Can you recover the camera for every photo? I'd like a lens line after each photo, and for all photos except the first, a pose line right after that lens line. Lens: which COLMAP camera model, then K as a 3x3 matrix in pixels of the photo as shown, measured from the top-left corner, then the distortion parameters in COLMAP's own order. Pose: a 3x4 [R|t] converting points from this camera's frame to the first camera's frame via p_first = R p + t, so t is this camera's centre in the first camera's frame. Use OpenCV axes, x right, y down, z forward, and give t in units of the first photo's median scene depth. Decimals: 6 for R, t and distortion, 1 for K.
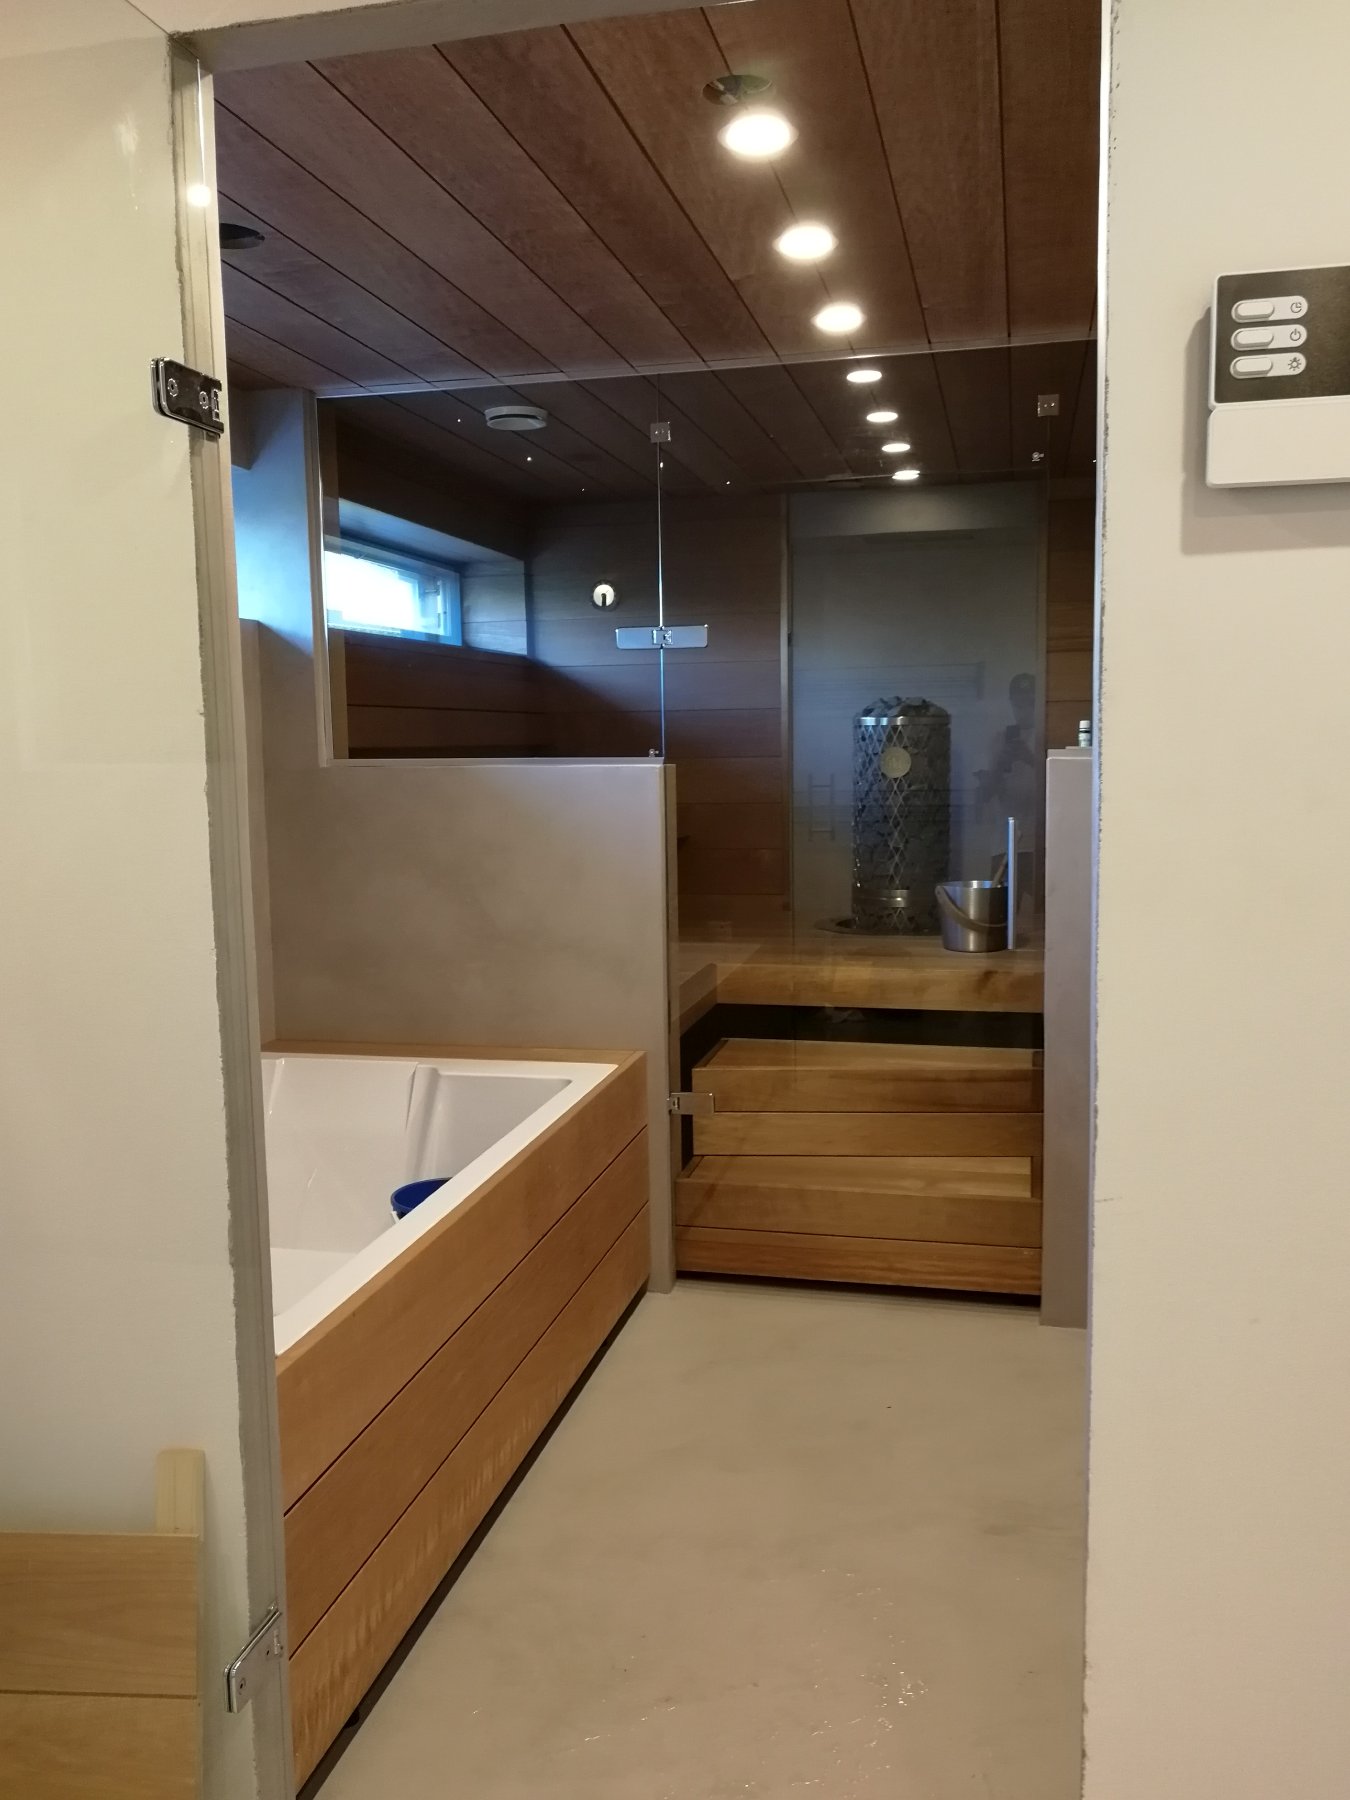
lens RADIAL K [[1447.9, 0, 677.6], [0, 1447.9, 897.5], [0, 0, 1]] dist [0.030106, -0.009934]
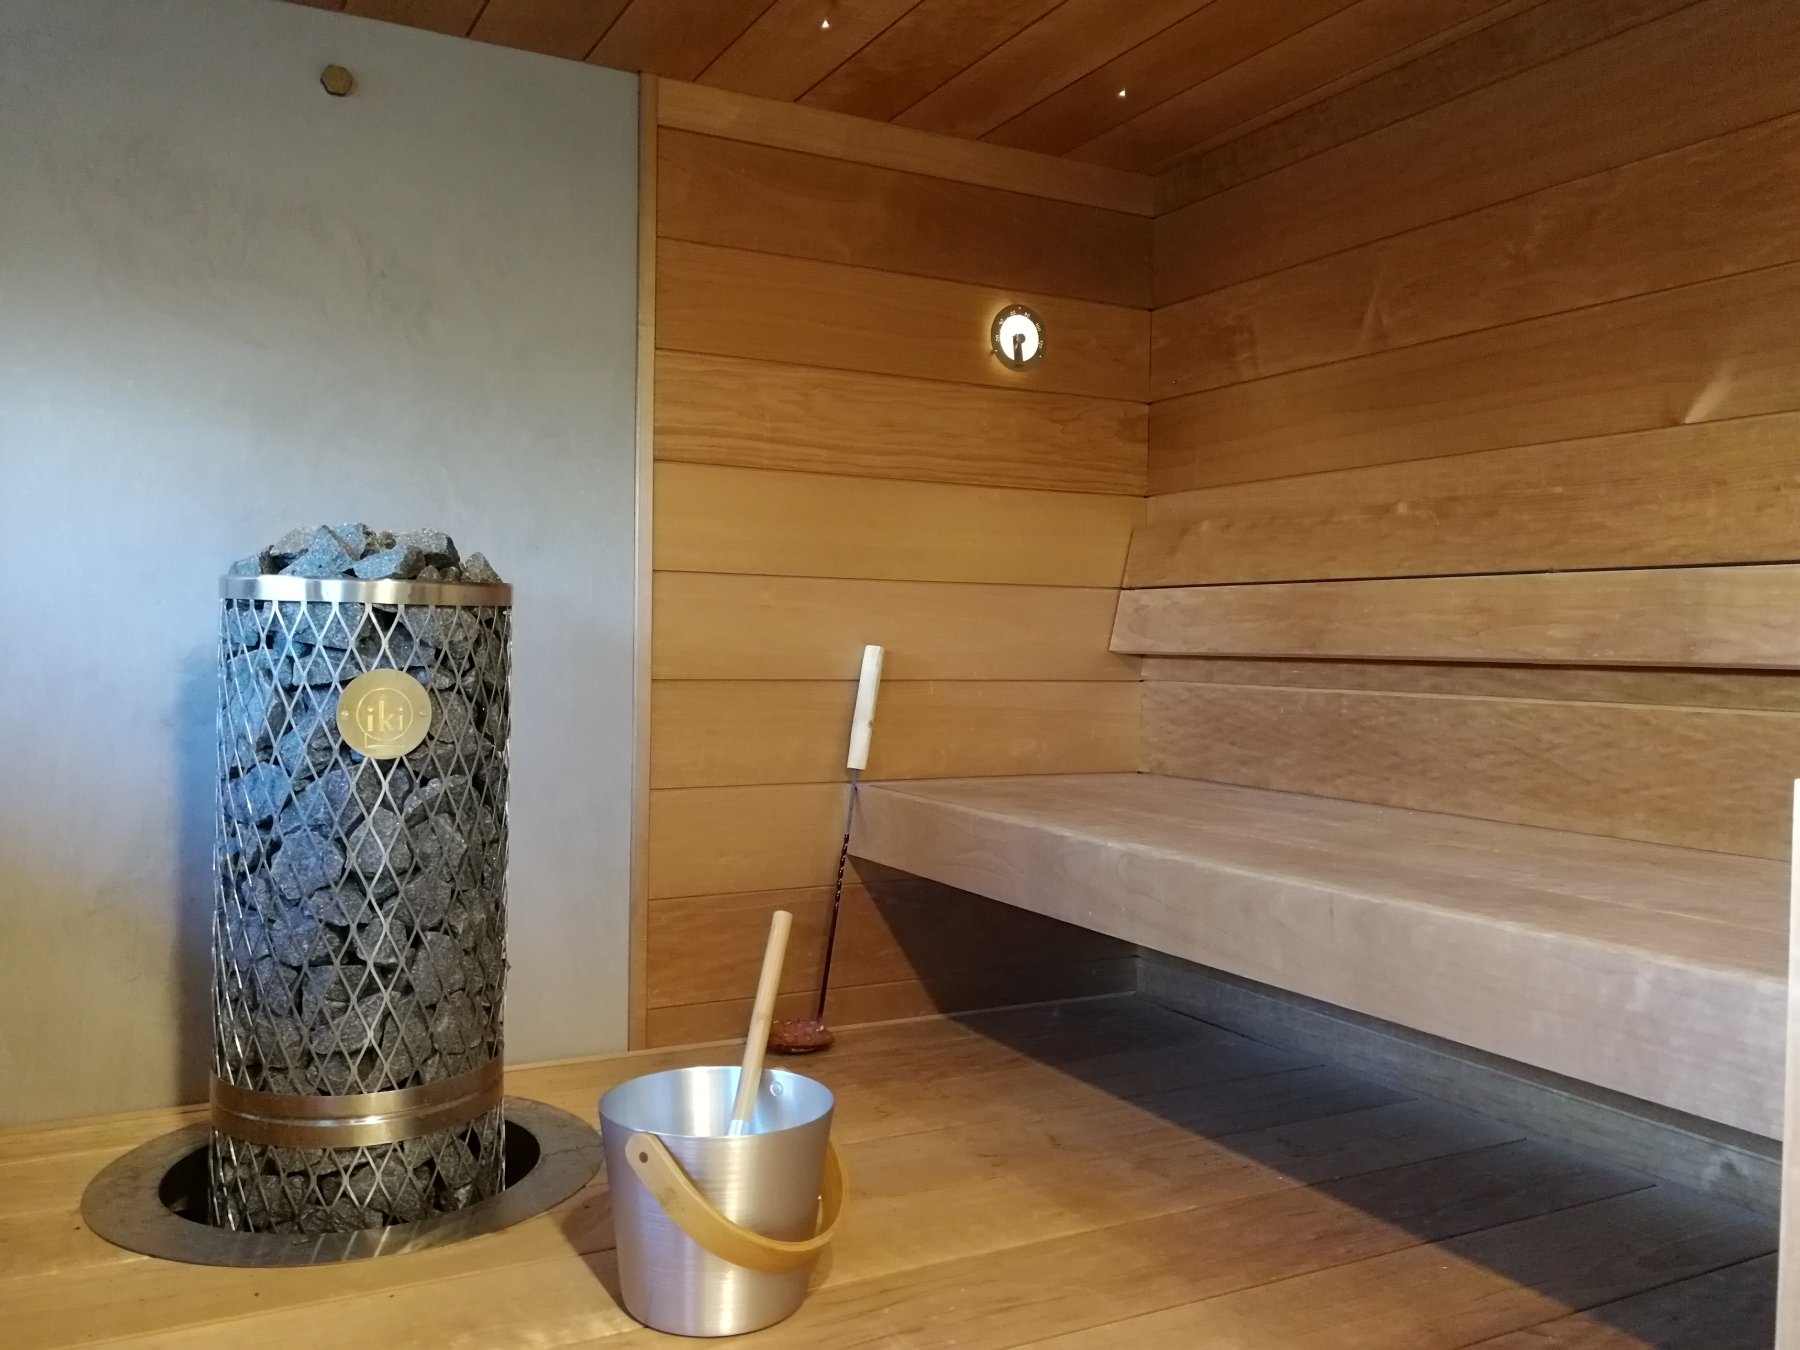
lens RADIAL K [[1447.9, 0, 893.2], [0, 1447.9, 664.0], [0, 0, 1]] dist [0.030106, -0.009934]
pose [[0.754395, 0.020358, 0.656104, 0.016186], [0.035060, 0.996843, -0.071243, -0.076027], [-0.655483, 0.076748, 0.751300, 0.660759]]
